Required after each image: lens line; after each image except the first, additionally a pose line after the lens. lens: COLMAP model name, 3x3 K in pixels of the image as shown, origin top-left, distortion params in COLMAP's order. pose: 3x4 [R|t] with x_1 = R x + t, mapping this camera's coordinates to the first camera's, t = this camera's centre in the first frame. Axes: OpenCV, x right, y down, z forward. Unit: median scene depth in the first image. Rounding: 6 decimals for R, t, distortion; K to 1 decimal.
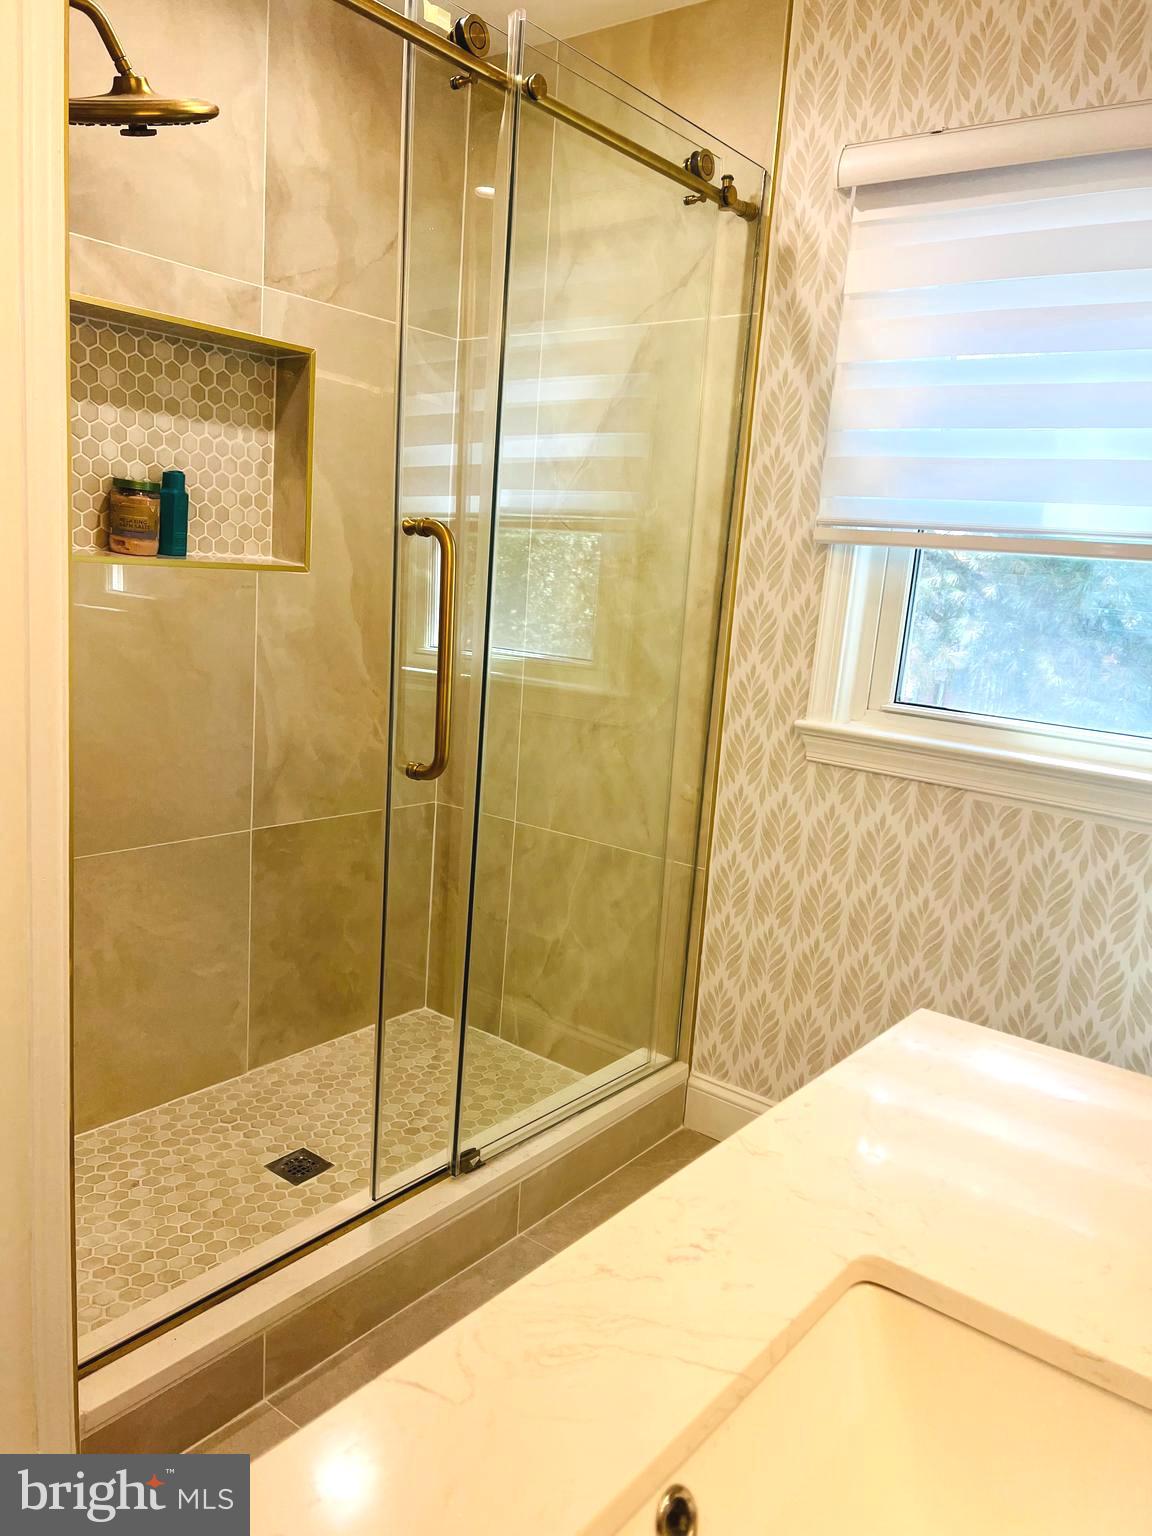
lens RADIAL K [[1157.9, 0, 586.0], [0, 1157.9, 773.9], [0, 0, 1]] dist [0.011329, 0.001866]
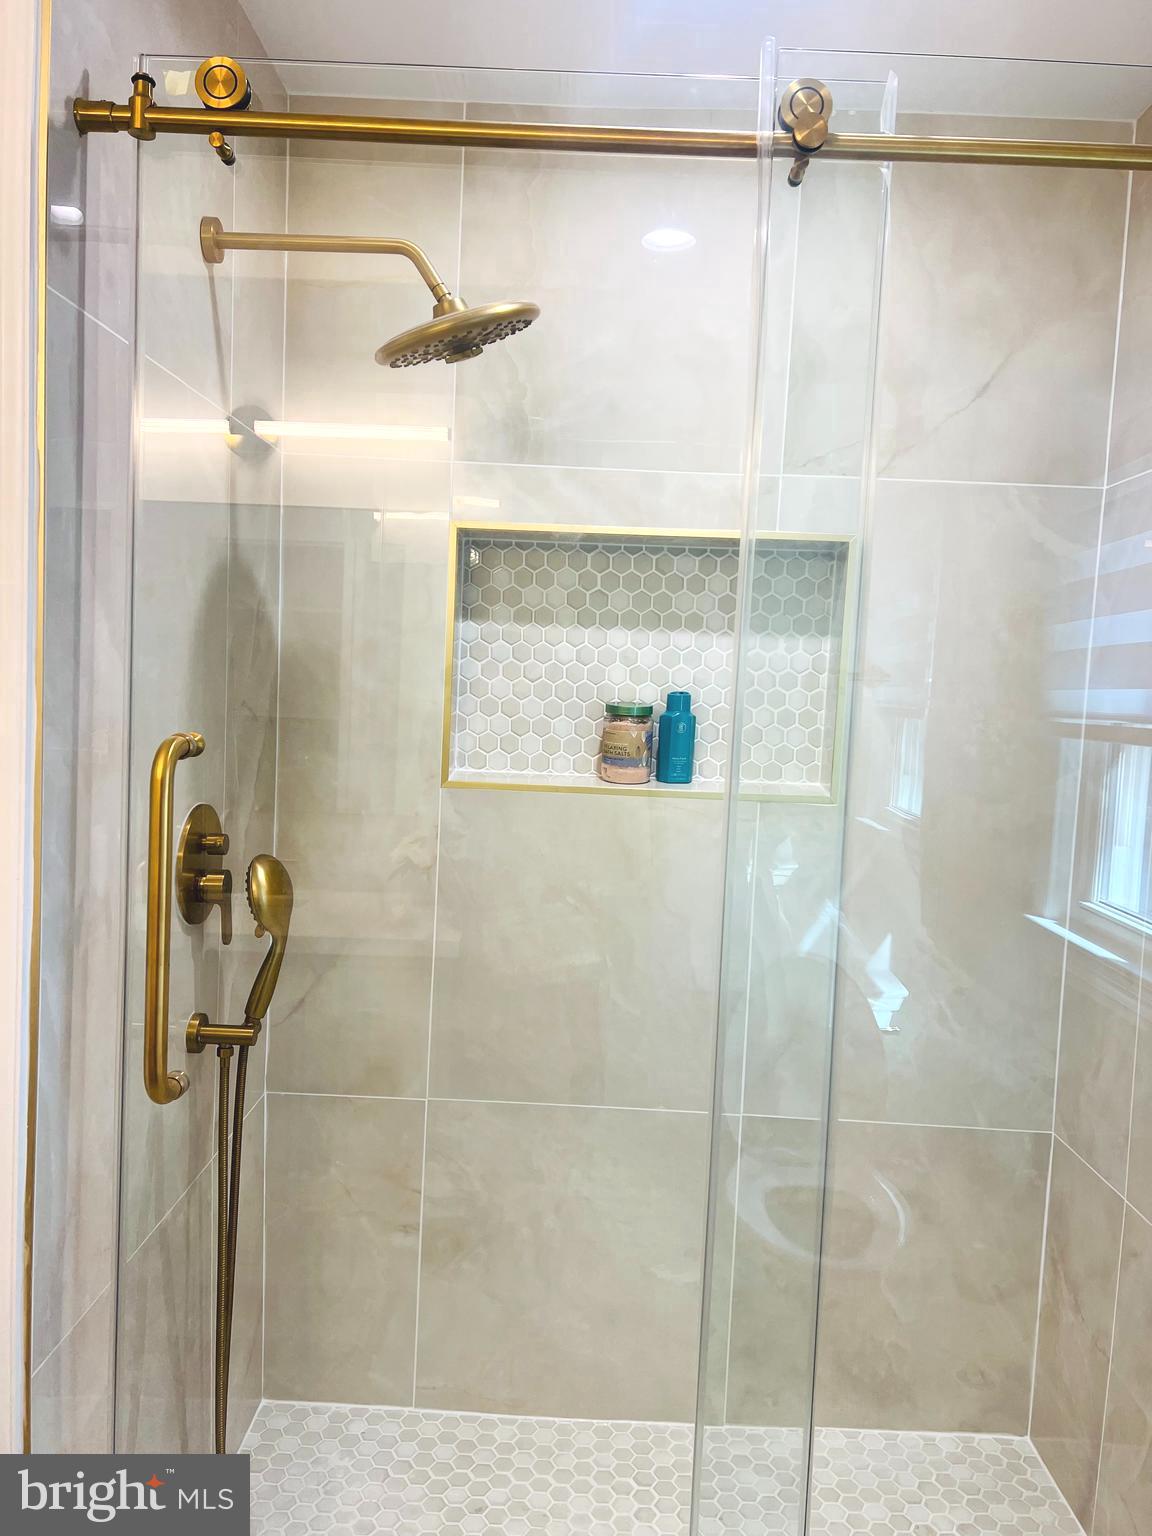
lens RADIAL K [[1157.9, 0, 577.4], [0, 1157.9, 773.2], [0, 0, 1]] dist [0.011329, 0.001866]
pose [[0.601260, -0.000097, -0.799053, 0.313204], [-0.139941, 0.984532, -0.105420, -0.092632], [0.786703, 0.175206, 0.591947, 0.415560]]
